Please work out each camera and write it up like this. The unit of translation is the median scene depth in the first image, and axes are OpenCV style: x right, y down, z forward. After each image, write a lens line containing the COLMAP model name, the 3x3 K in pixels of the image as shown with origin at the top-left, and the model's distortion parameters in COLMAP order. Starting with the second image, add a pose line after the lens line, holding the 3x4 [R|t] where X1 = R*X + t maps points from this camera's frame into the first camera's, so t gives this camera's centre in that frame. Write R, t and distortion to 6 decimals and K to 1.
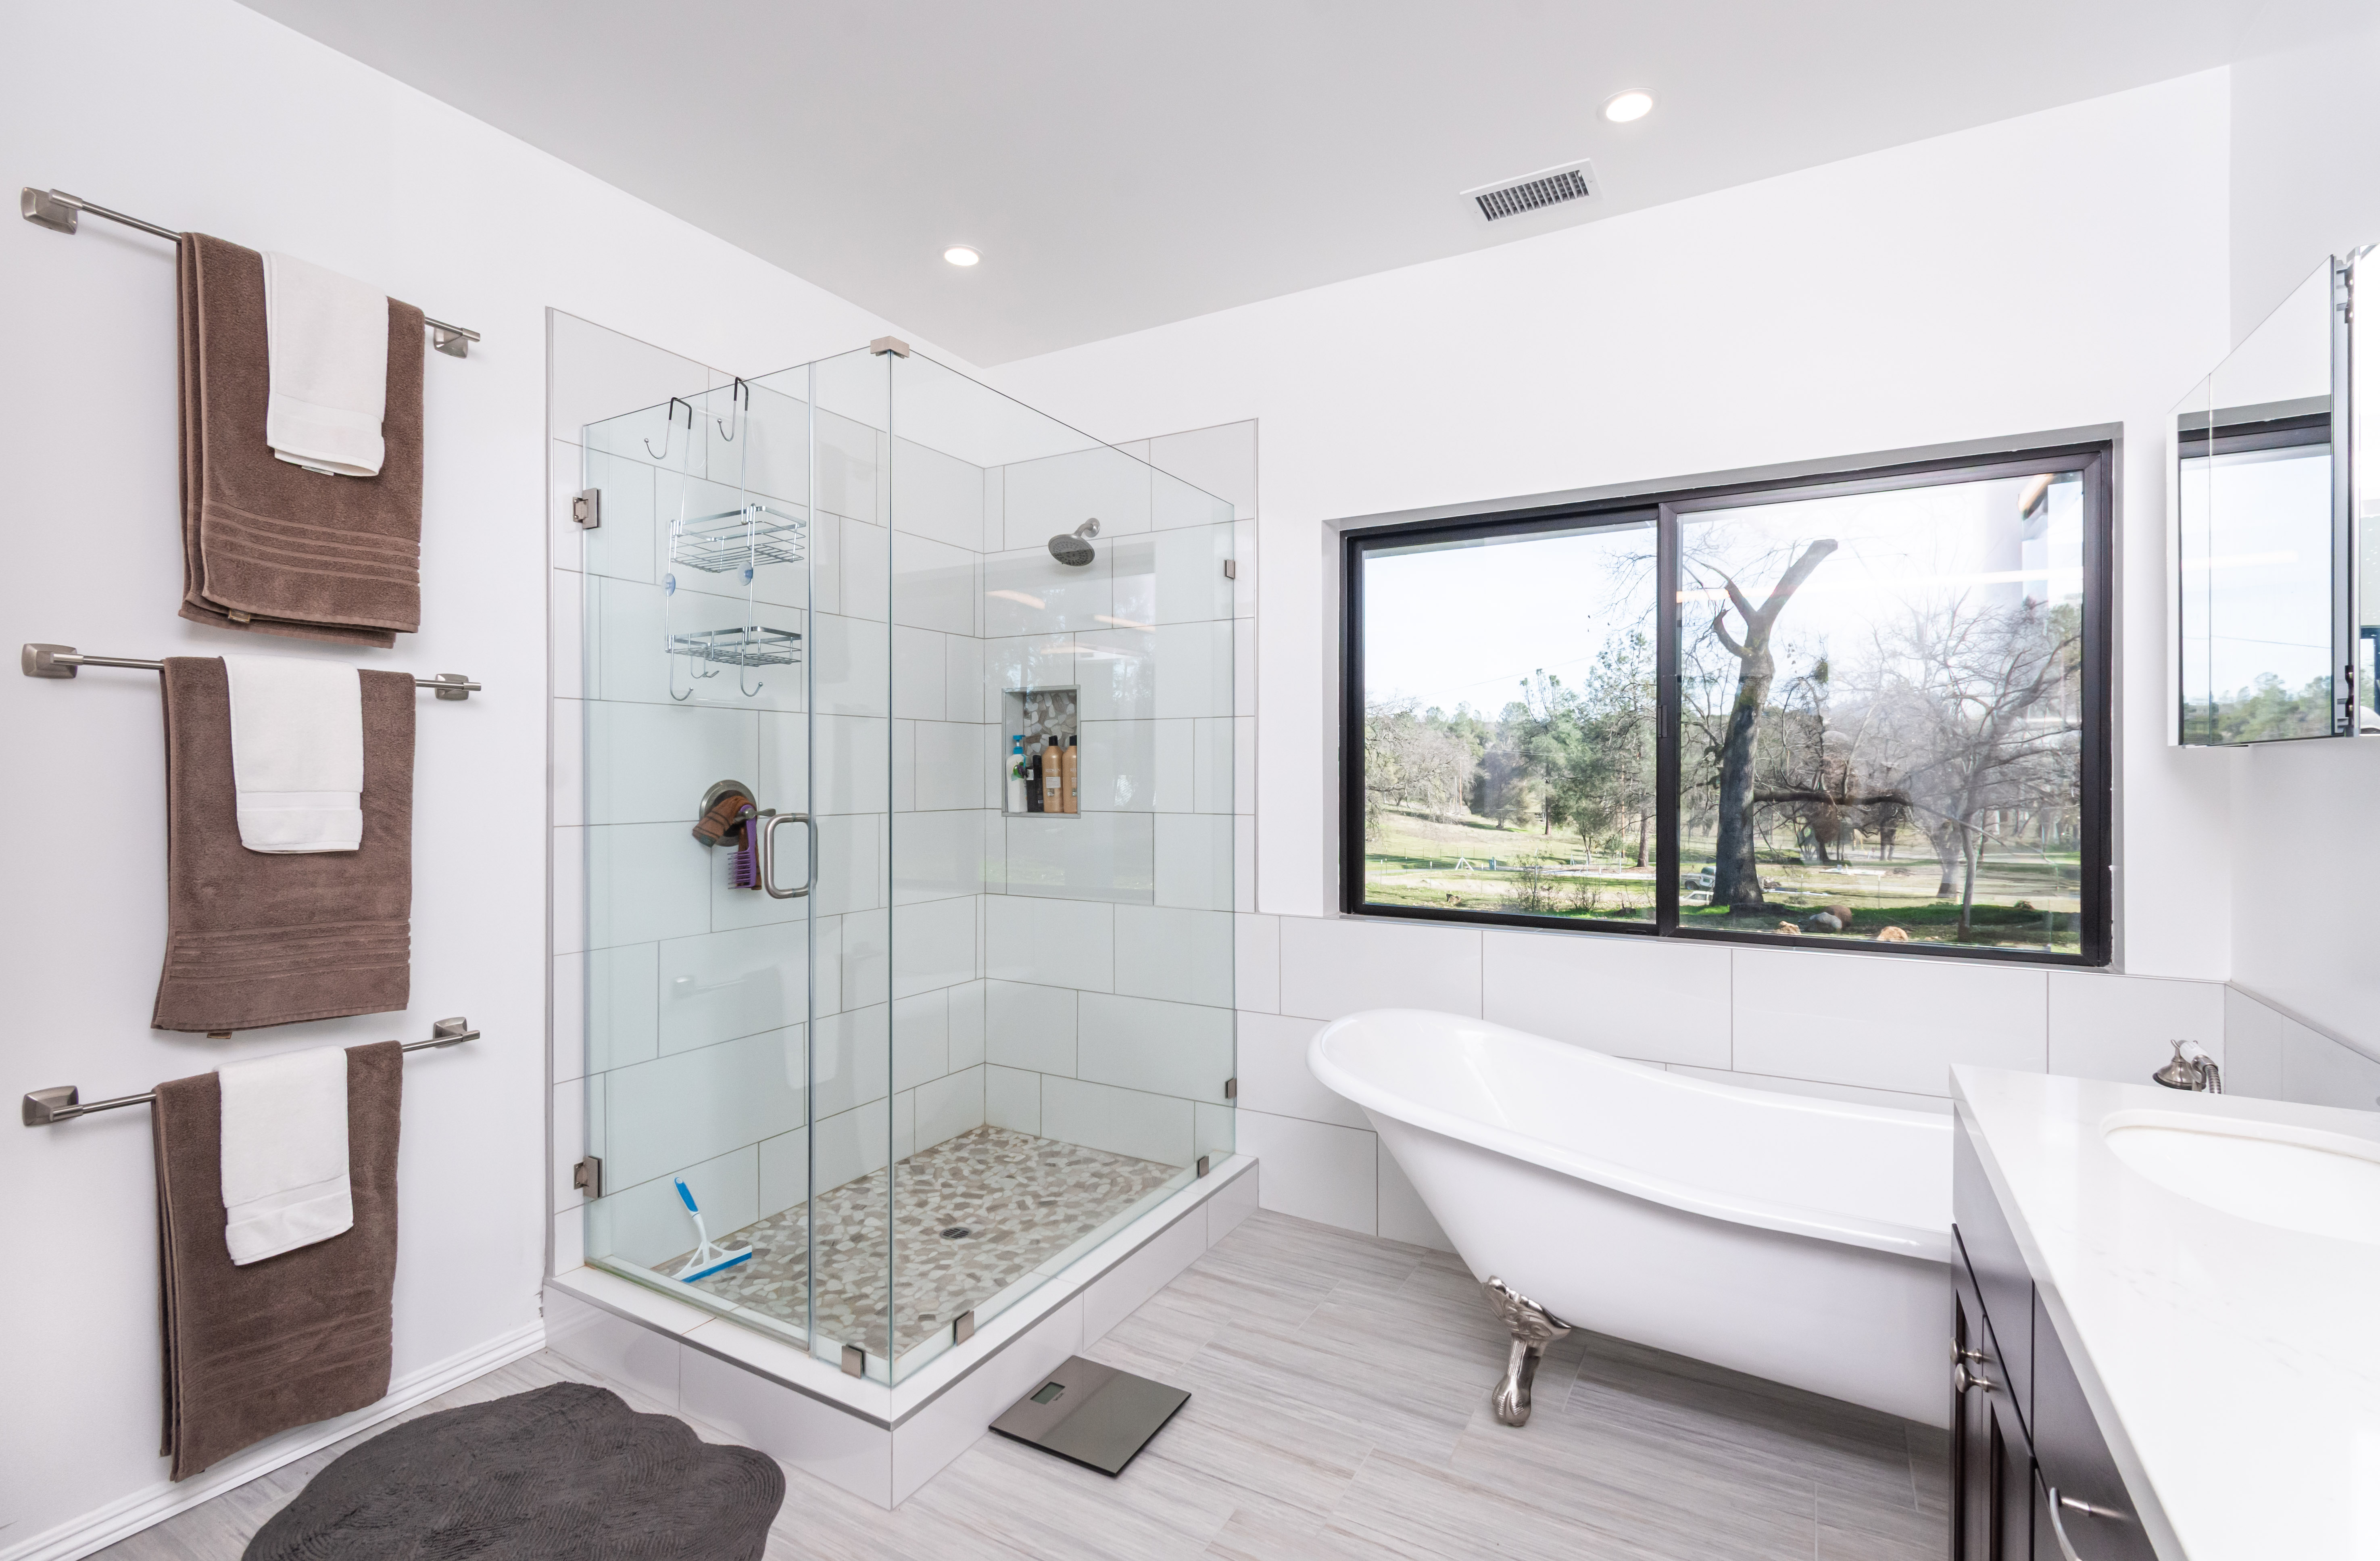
lens RADIAL K [[1076.5, 0, 1182.5], [0, 1076.5, 789.1], [0, 0, 1]] dist [0.002625, 0.000148]
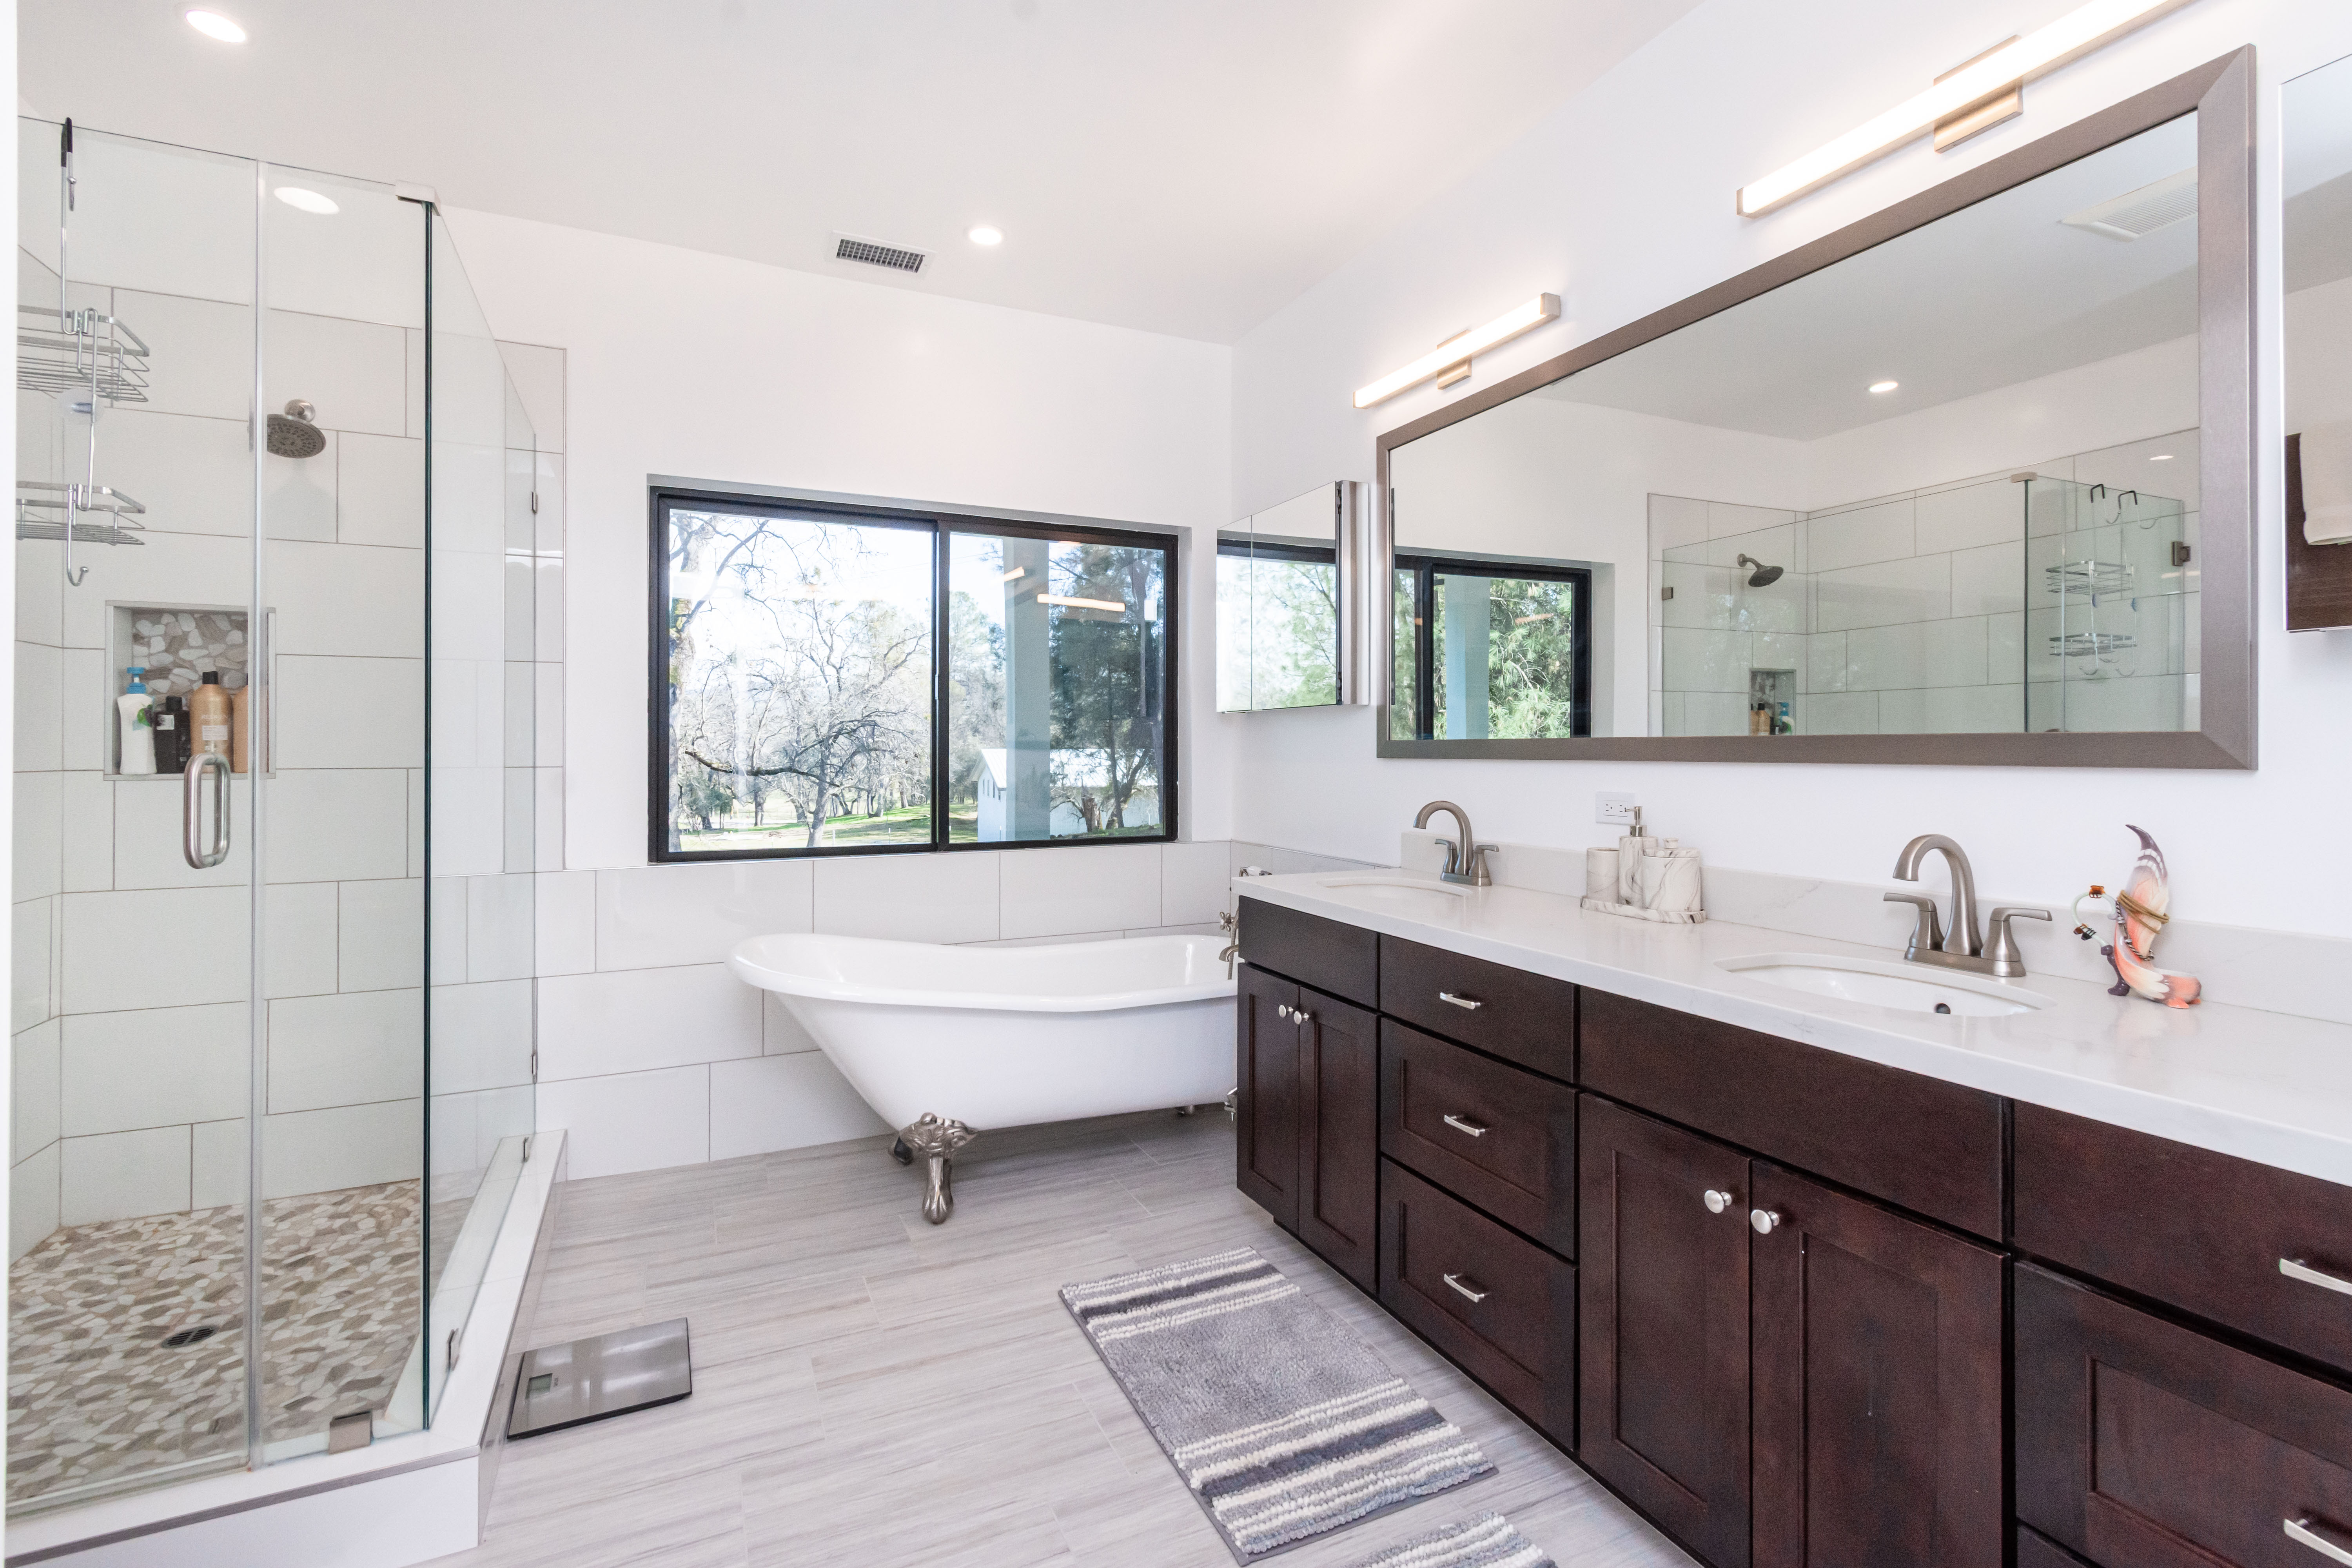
lens RADIAL K [[1059.6, 0, 1176.7], [0, 1059.6, 769.7], [0, 0, 1]] dist [-0.000646, -0.000298]
pose [[0.566893, -0.018242, 0.823590, -0.395704], [0.015877, 0.999811, 0.011216, 0.024871], [-0.823639, 0.006718, 0.567075, 0.027334]]
